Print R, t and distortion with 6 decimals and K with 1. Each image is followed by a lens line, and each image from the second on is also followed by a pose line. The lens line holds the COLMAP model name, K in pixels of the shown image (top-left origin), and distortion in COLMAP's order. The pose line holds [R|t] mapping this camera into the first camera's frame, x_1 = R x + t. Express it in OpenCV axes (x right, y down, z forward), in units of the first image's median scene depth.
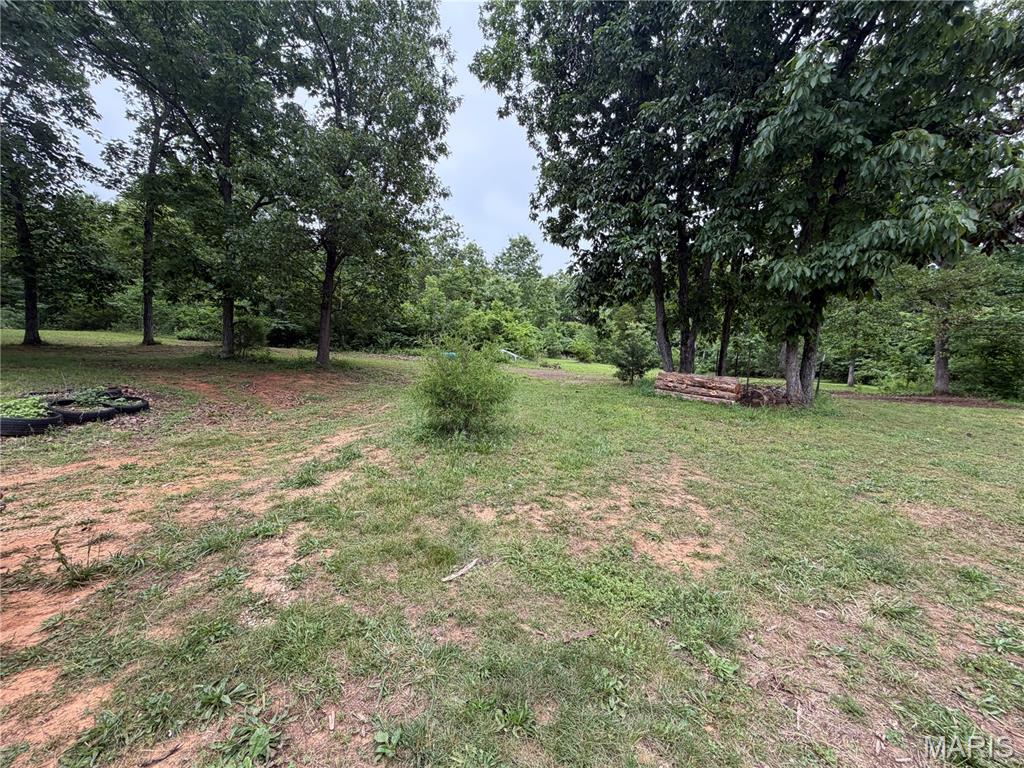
lens RADIAL K [[406.8, 0, 510.9], [0, 406.8, 387.1], [0, 0, 1]] dist [-0.001780, -0.000045]
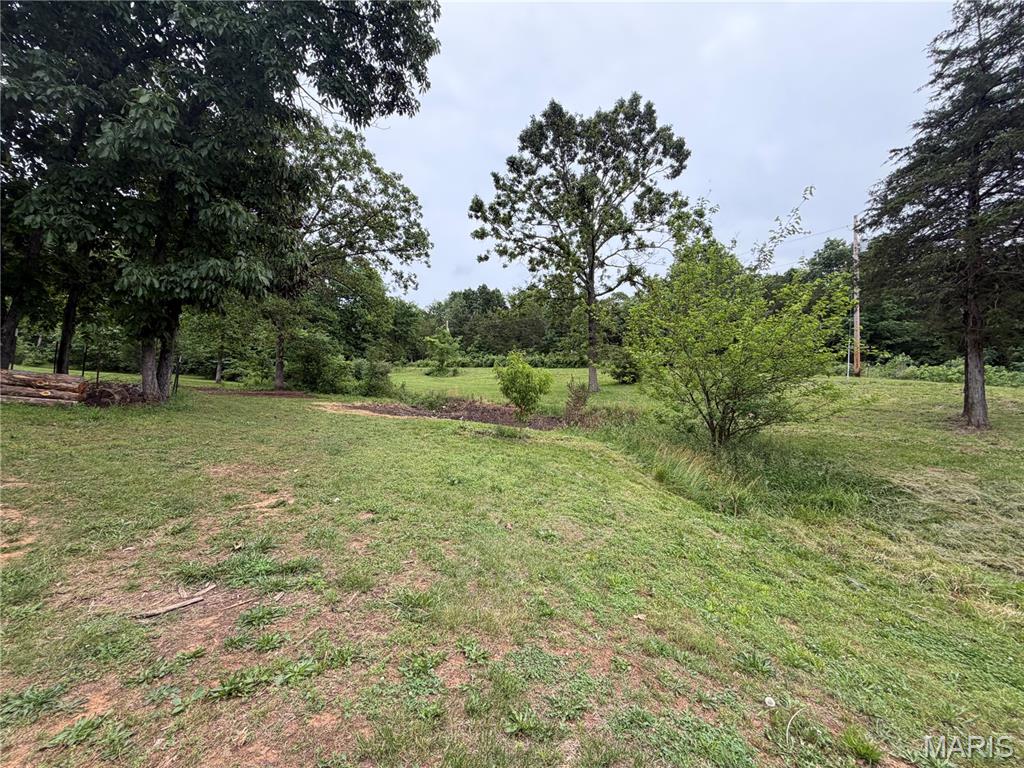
lens RADIAL K [[406.8, 0, 510.4], [0, 406.8, 385.6], [0, 0, 1]] dist [-0.001780, -0.000045]
pose [[0.268776, -0.007251, 0.963175, -0.072564], [-0.000506, 0.999970, 0.007669, -0.009654], [-0.963203, -0.002549, 0.268764, -0.200320]]
